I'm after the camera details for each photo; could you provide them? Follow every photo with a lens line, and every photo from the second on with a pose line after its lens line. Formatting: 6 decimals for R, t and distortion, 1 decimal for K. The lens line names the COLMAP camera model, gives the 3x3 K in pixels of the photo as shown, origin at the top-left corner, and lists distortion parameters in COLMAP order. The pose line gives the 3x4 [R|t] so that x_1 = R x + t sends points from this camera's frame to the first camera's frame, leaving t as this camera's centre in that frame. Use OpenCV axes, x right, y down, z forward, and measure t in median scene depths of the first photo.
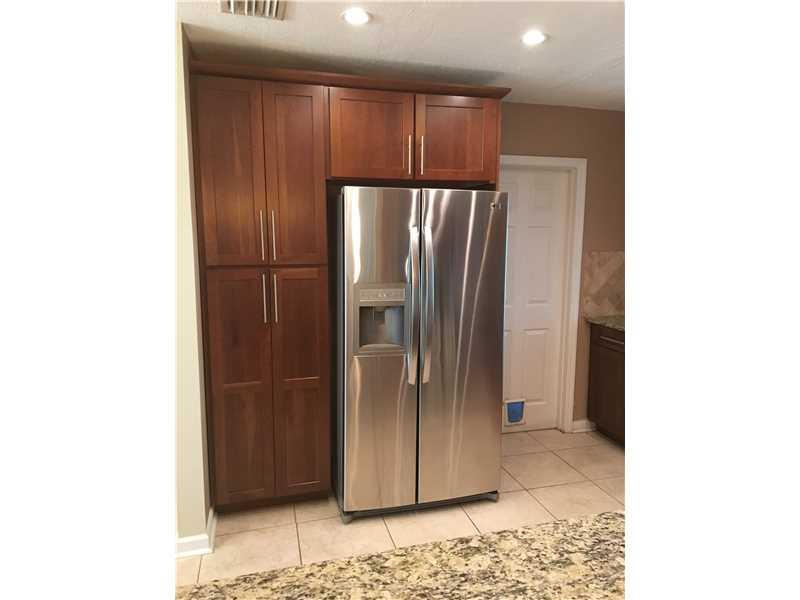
lens RADIAL K [[504.5, 0, 400.0], [0, 504.5, 300.0], [0, 0, 1]] dist [0.000096, -0.001034]
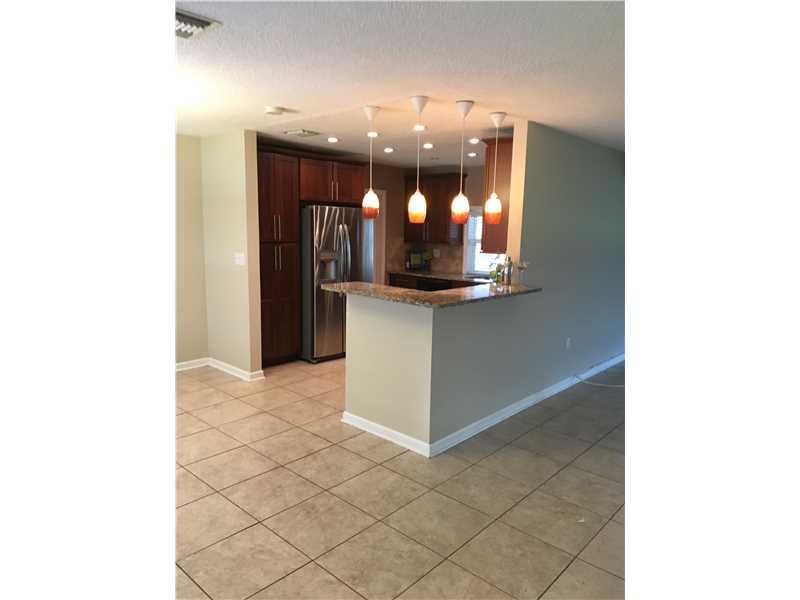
lens RADIAL K [[504.5, 0, 400.0], [0, 504.5, 300.0], [0, 0, 1]] dist [0.000096, -0.001034]
pose [[0.844316, -0.066879, 0.531656, -0.923905], [0.062239, 0.997705, 0.026663, 0.139161], [-0.532219, 0.010578, 0.846541, -0.986364]]
